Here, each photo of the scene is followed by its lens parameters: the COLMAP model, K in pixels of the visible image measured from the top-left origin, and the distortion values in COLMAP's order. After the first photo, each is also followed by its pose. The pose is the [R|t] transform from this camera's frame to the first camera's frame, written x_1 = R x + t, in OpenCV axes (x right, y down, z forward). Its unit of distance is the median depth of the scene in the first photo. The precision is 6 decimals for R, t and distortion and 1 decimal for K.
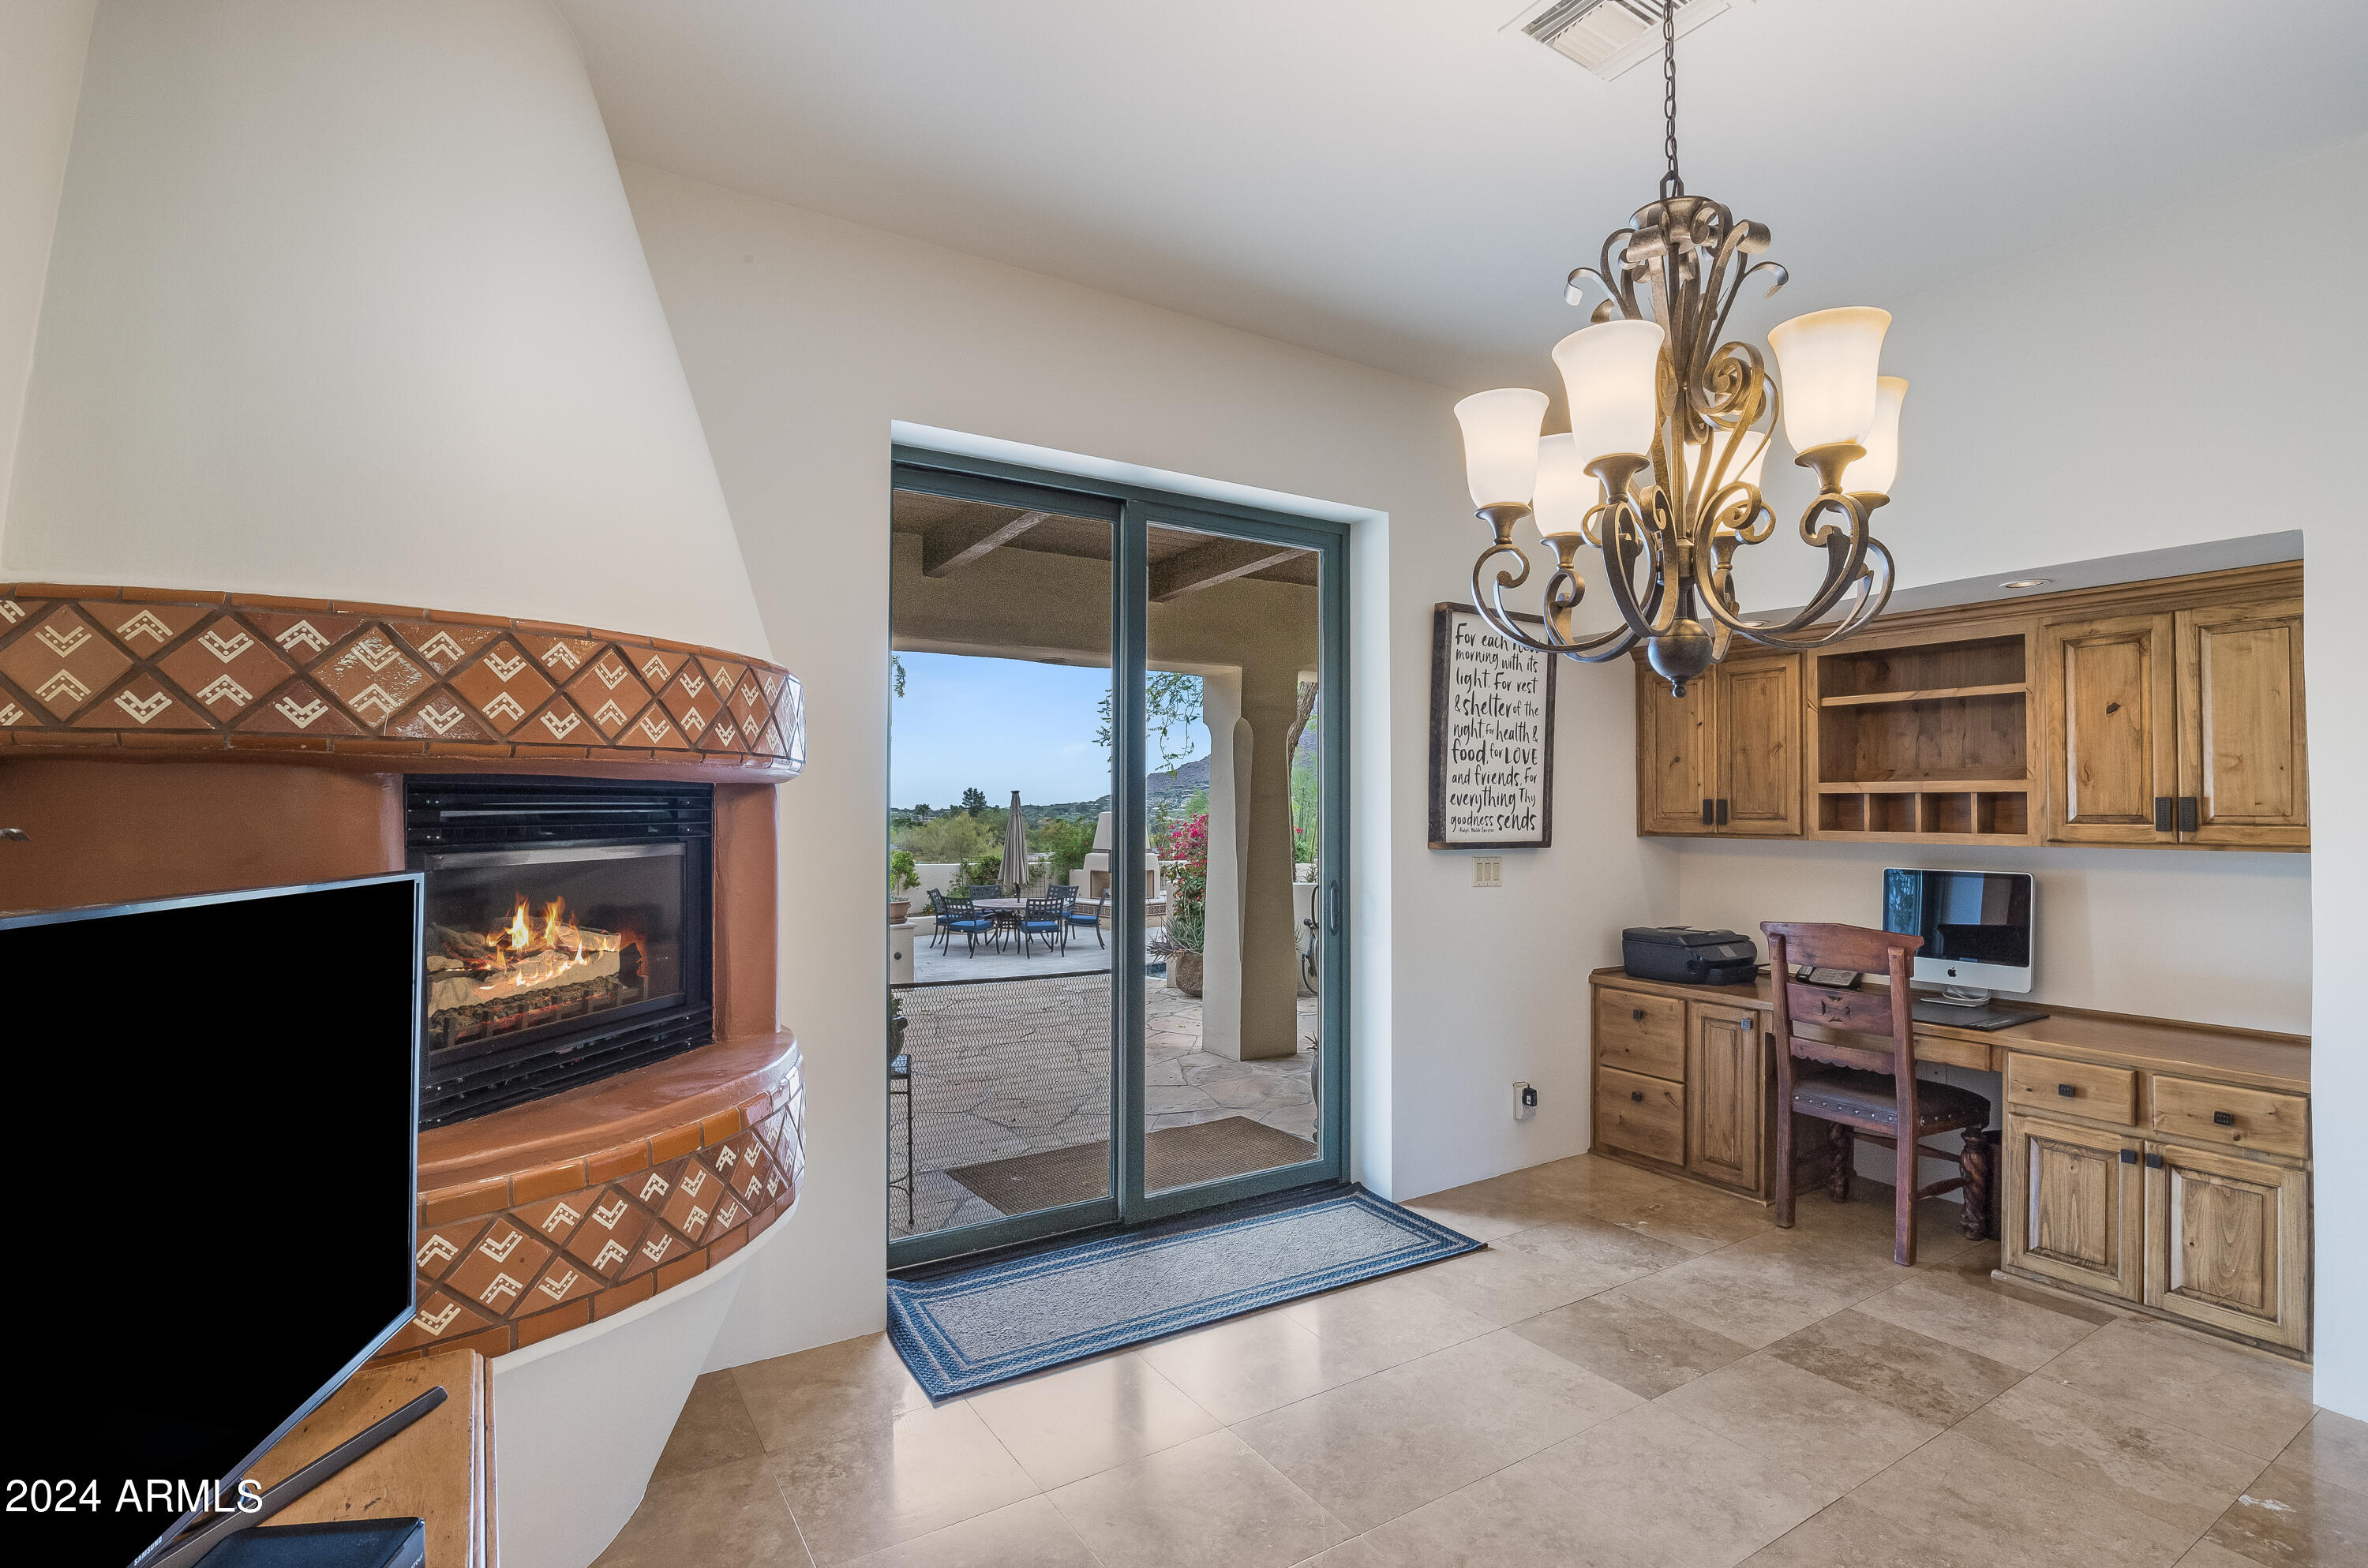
lens RADIAL K [[1125.6, 0, 1185.9], [0, 1125.6, 798.1], [0, 0, 1]] dist [-0.028362, 0.000302]
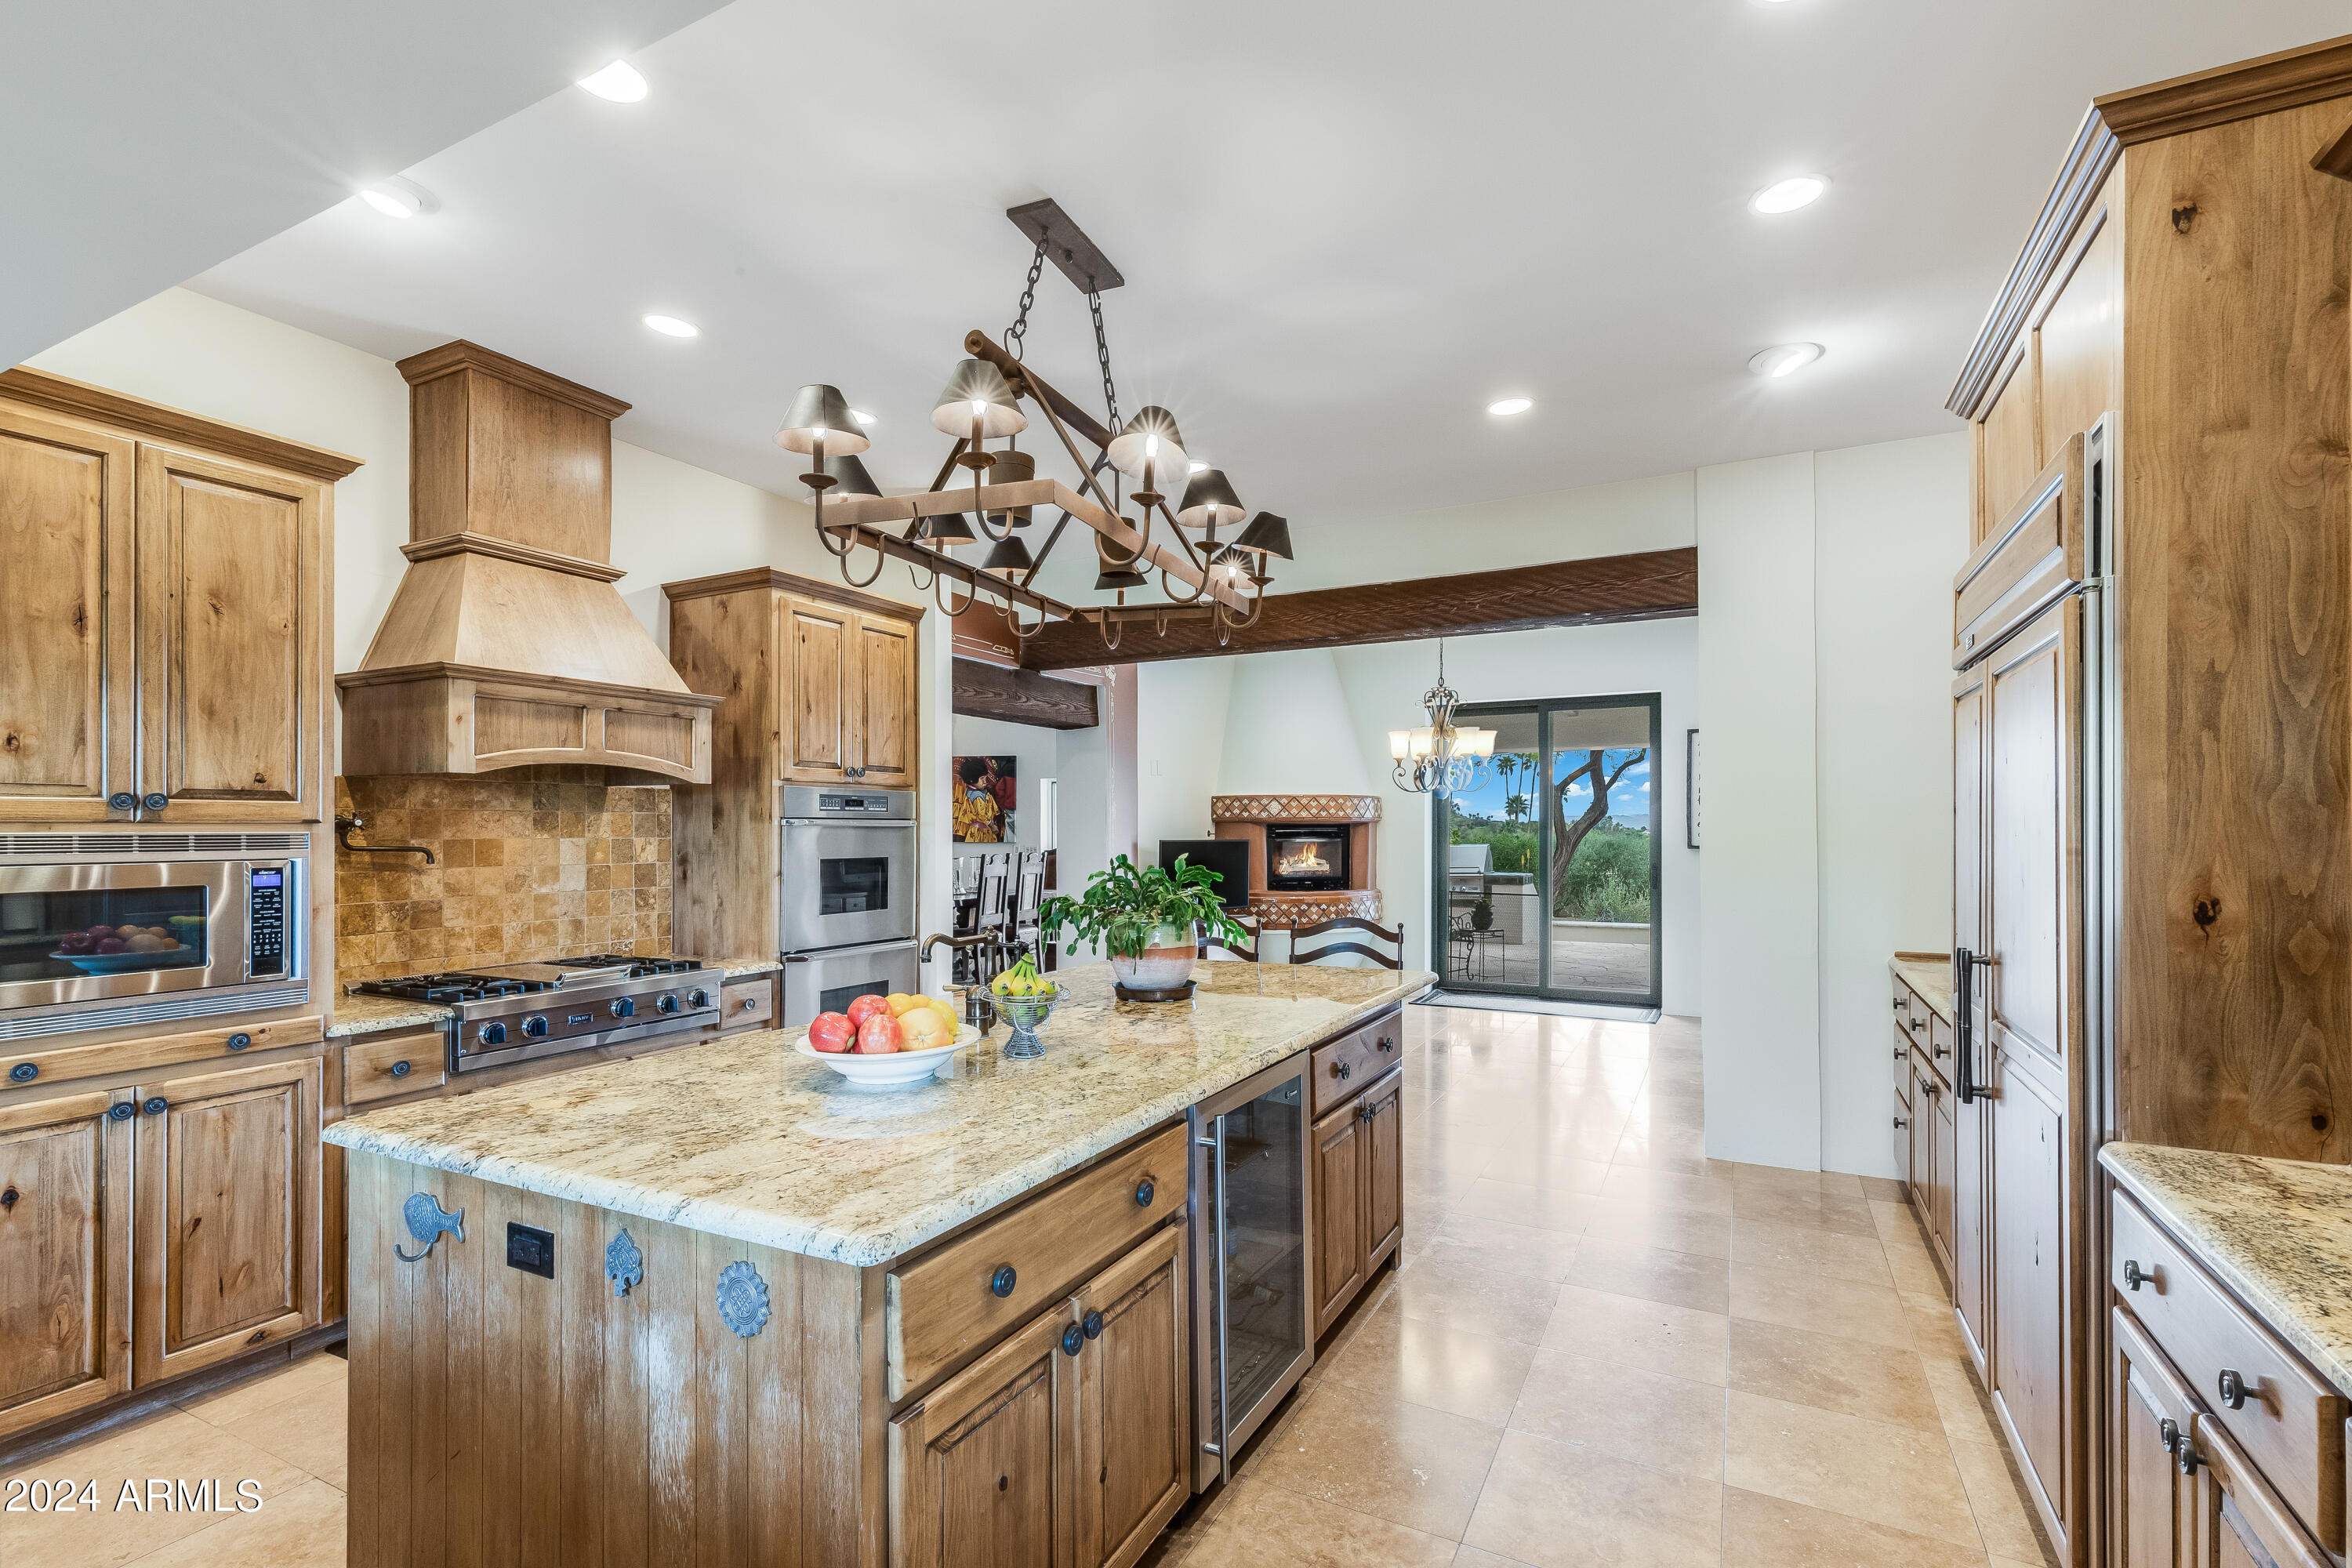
lens RADIAL K [[1059.7, 0, 1195.4], [0, 1059.7, 822.1], [0, 0, 1]] dist [0.001849, 0.000248]
pose [[0.522920, -0.008168, -0.852343, 1.427720], [0.009958, 0.999944, -0.003473, -0.006028], [0.852324, -0.006672, 0.522972, -0.809704]]
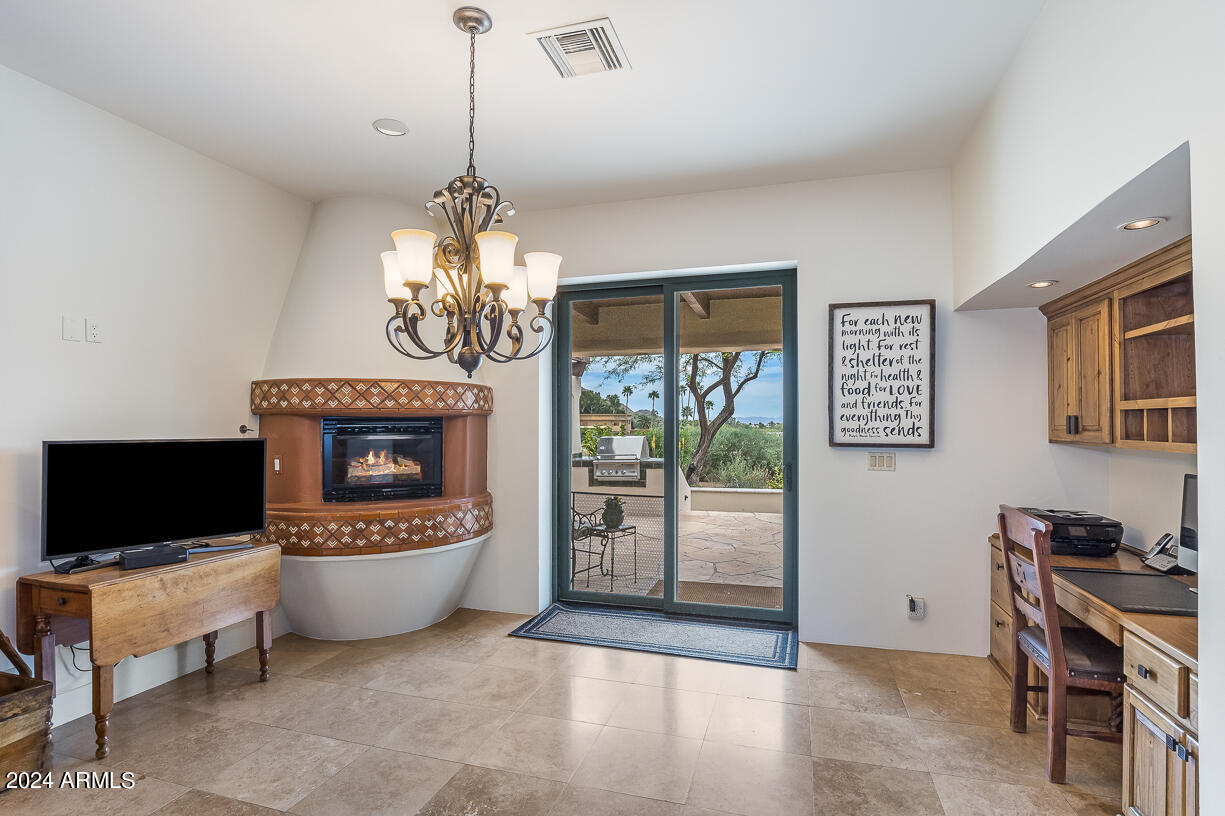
lens RADIAL K [[569.7, 0, 617.3], [0, 569.7, 421.6], [0, 0, 1]] dist [-0.037582, 0.010109]
pose [[0.660198, -0.006567, -0.751063, 0.667905], [0.009932, 0.999951, -0.000012, 0.003642], [0.751026, -0.007452, 0.660231, 0.174604]]
